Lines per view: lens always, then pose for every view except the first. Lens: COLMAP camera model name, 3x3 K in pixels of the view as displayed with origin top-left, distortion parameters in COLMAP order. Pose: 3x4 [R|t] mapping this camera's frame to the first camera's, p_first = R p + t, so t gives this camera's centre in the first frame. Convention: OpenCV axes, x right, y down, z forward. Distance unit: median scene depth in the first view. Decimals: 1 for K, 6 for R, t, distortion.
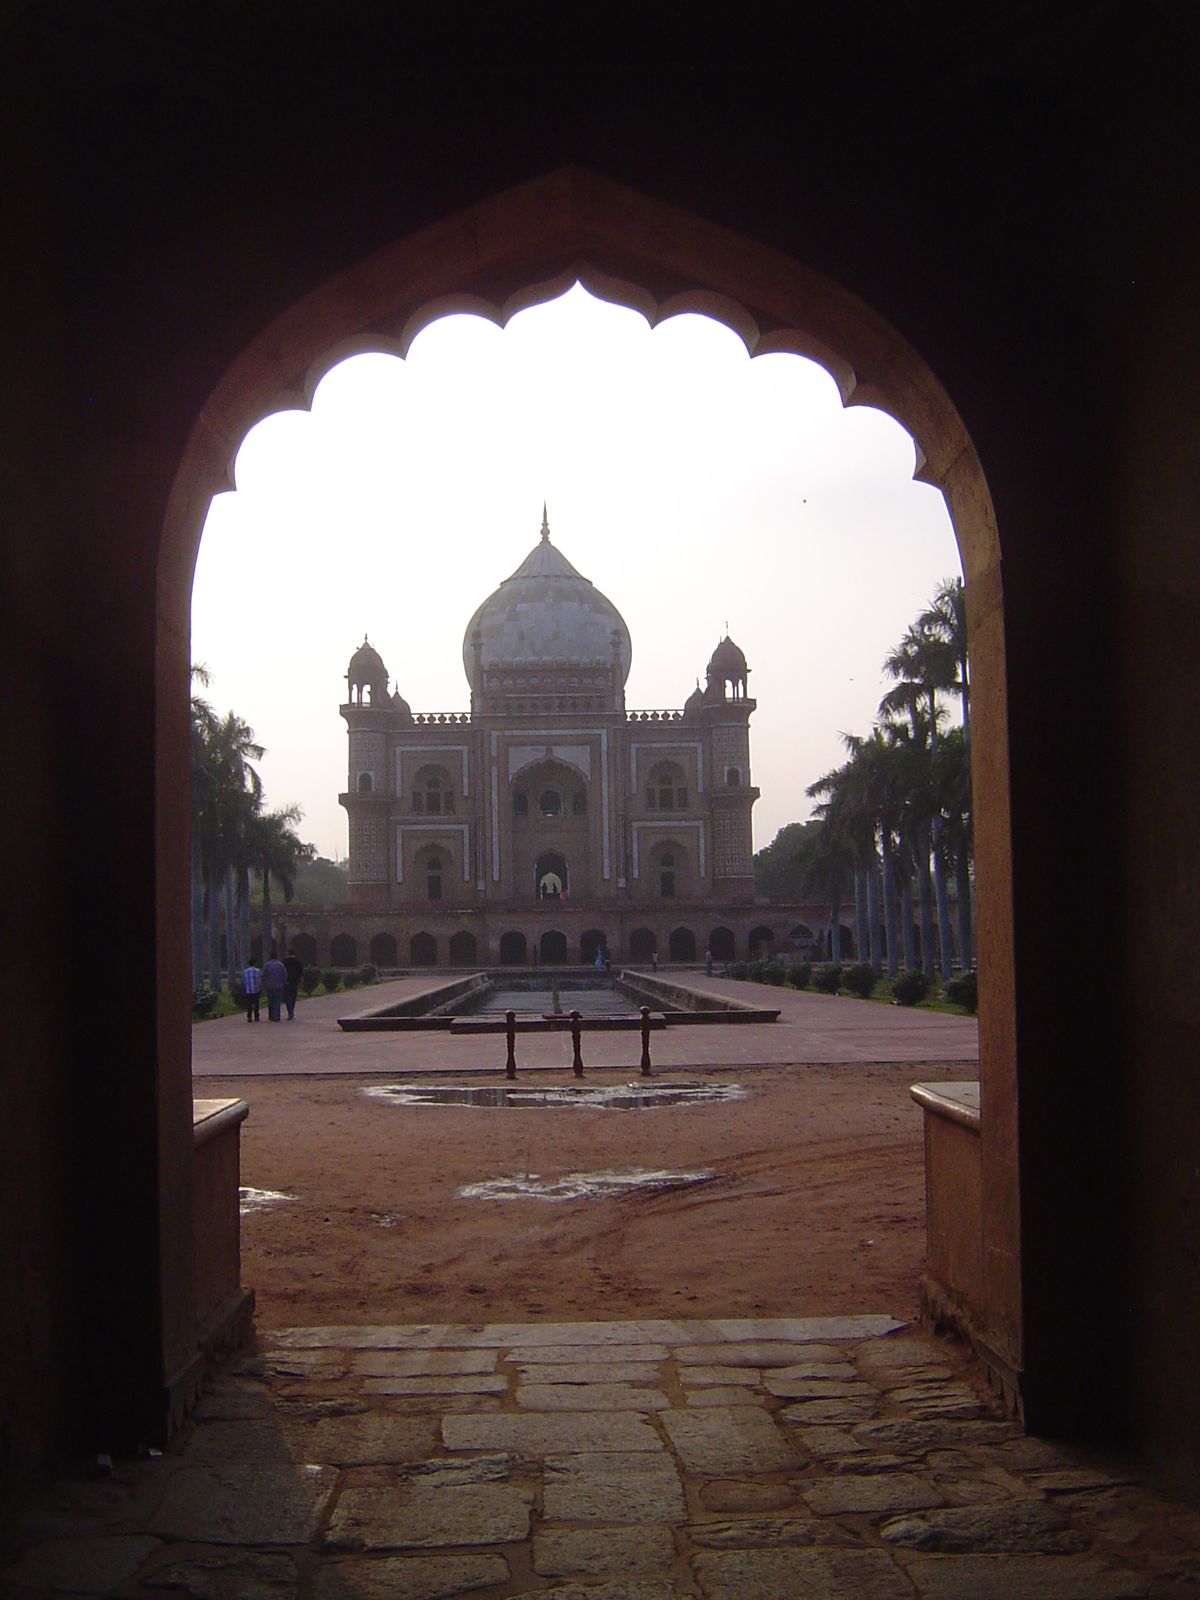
lens RADIAL K [[1846.6, 0, 602.5], [0, 1846.6, 803.5], [0, 0, 1]] dist [-0.130349, 0.000000]
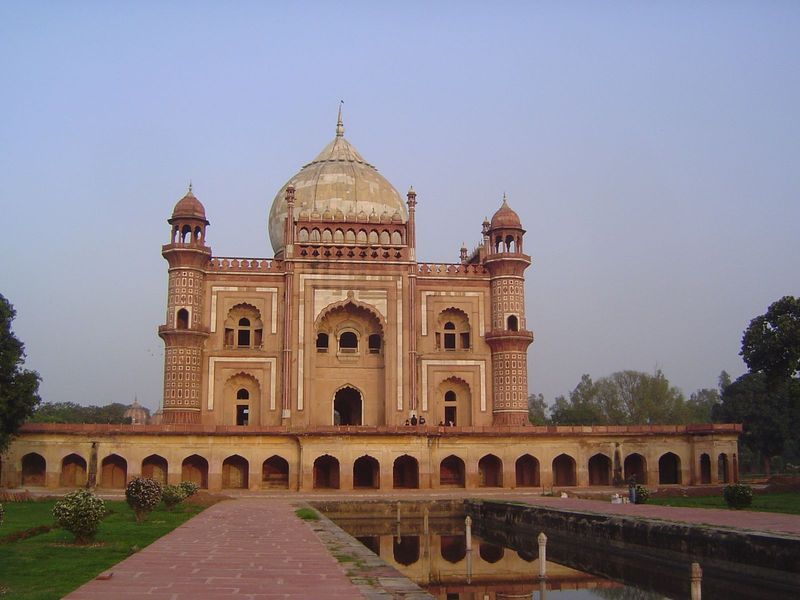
lens RADIAL K [[923.3, 0, 397.9], [0, 923.3, 296.1], [0, 0, 1]] dist [-0.130349, 0.000000]
pose [[0.993783, 0.034829, 0.105745, -0.059254], [-0.023280, 0.993818, -0.108553, 0.032465], [-0.108872, 0.105416, 0.988450, 0.442990]]
